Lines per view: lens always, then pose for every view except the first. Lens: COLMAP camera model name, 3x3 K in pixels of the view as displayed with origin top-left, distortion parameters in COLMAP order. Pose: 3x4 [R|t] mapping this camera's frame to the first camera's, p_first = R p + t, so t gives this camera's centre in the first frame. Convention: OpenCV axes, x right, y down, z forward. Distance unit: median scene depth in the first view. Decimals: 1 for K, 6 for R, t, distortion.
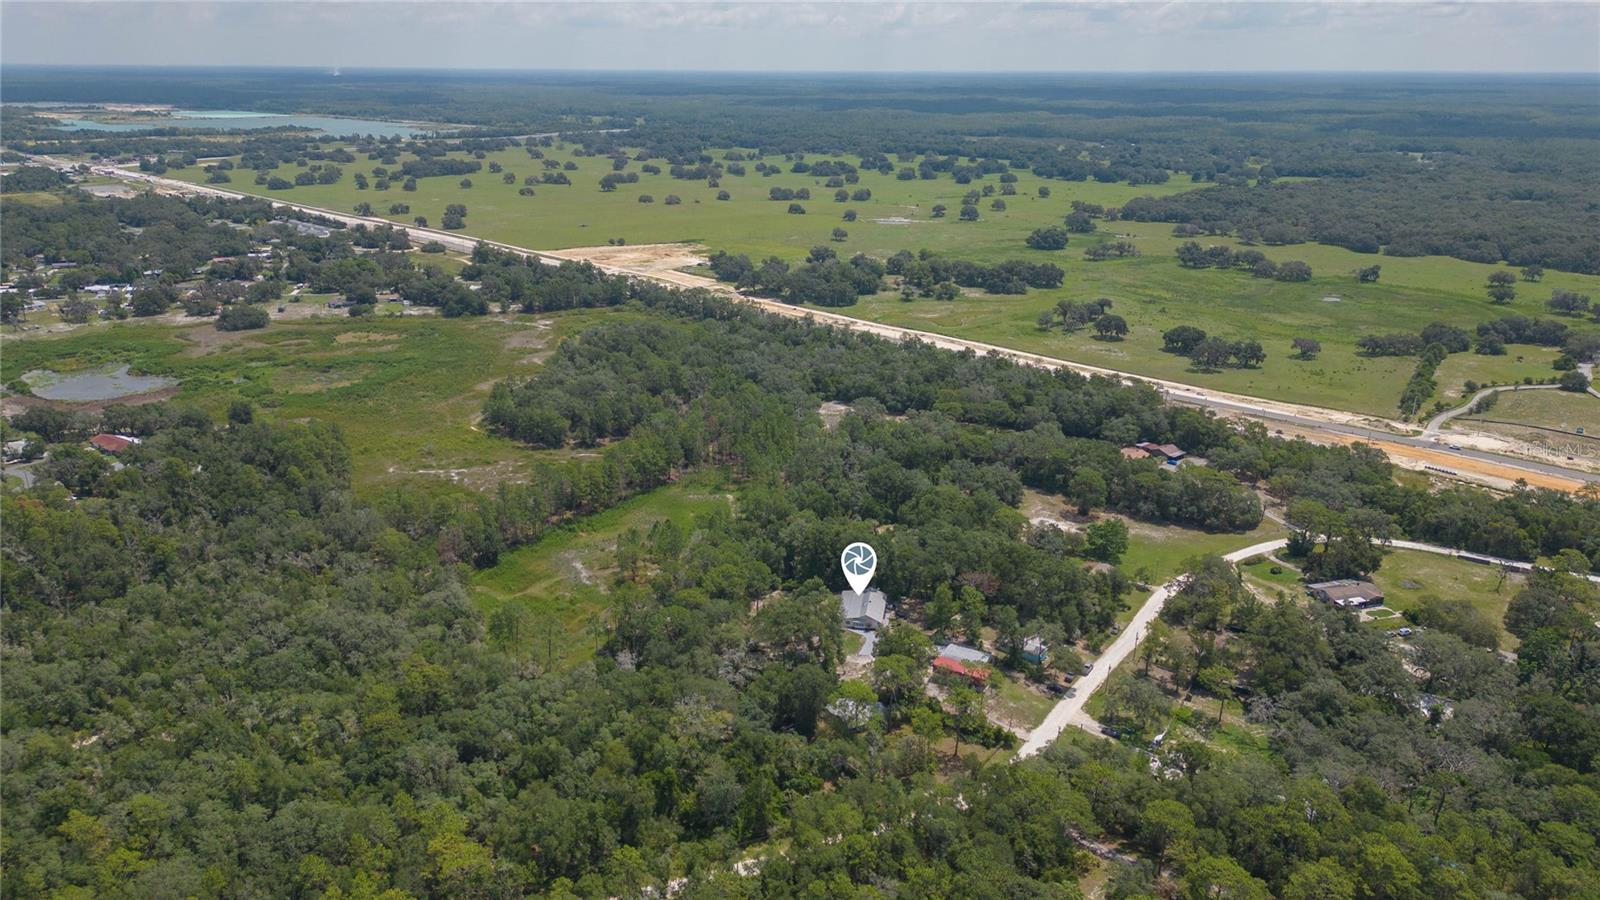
lens RADIAL K [[1111.2, 0, 800.0], [0, 1111.2, 450.0], [0, 0, 1]] dist [0.053157, -0.088051]
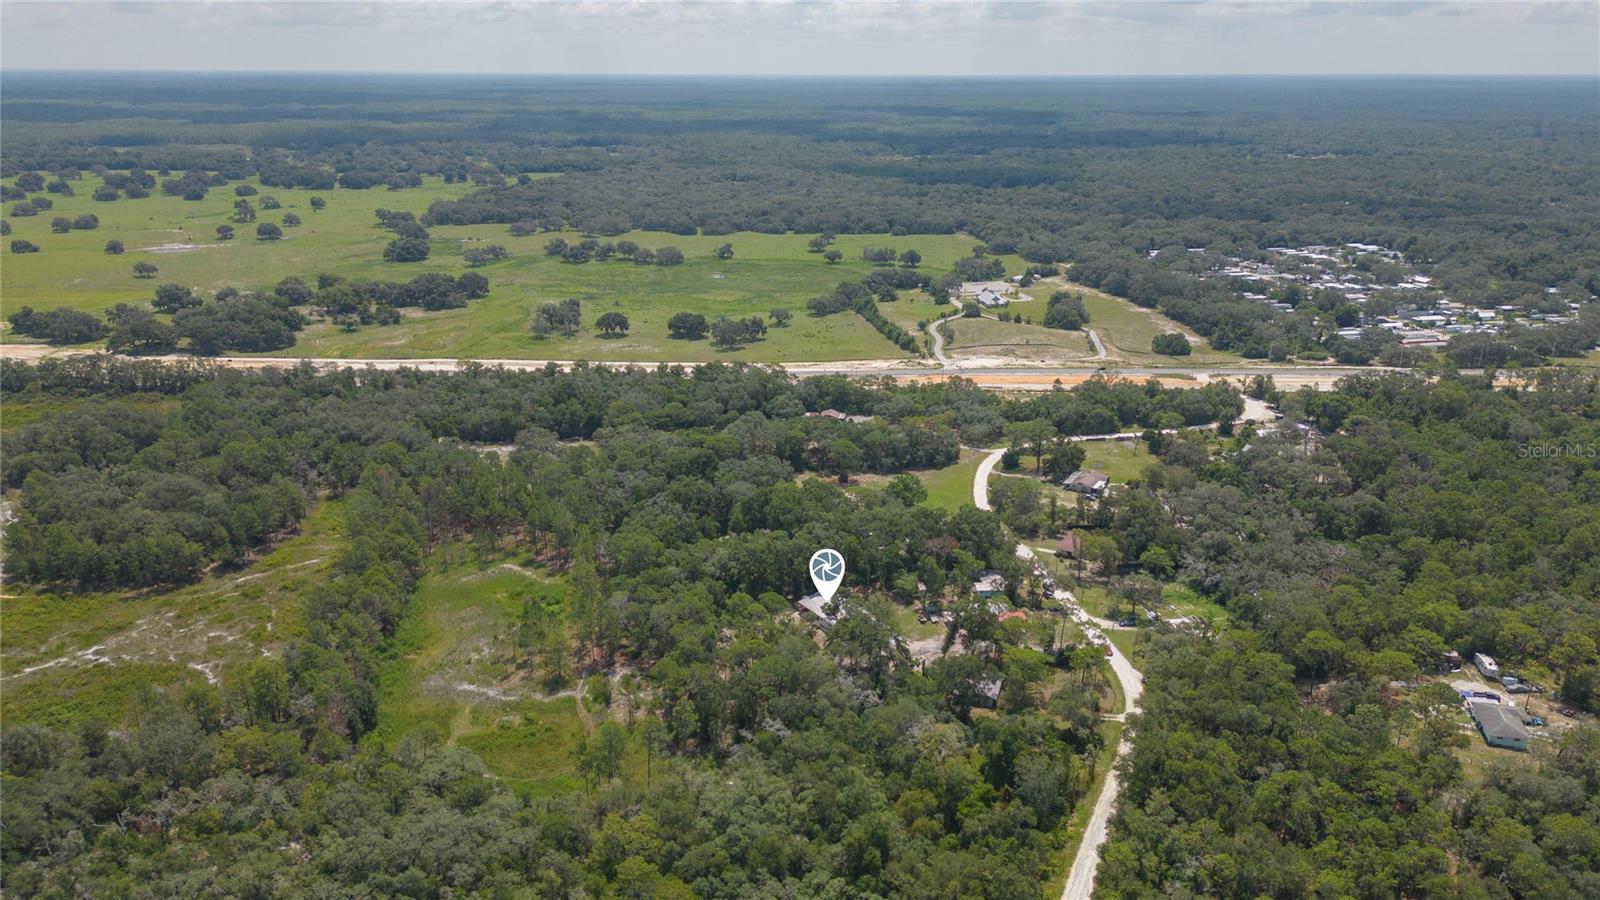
lens RADIAL K [[1116.5, 0, 800.0], [0, 1116.5, 450.0], [0, 0, 1]] dist [0.058881, -0.055819]
pose [[0.724636, -0.218448, 0.653592, -0.234728], [0.220218, 0.972103, 0.080748, -0.033522], [-0.652998, 0.085420, 0.752527, 0.094232]]
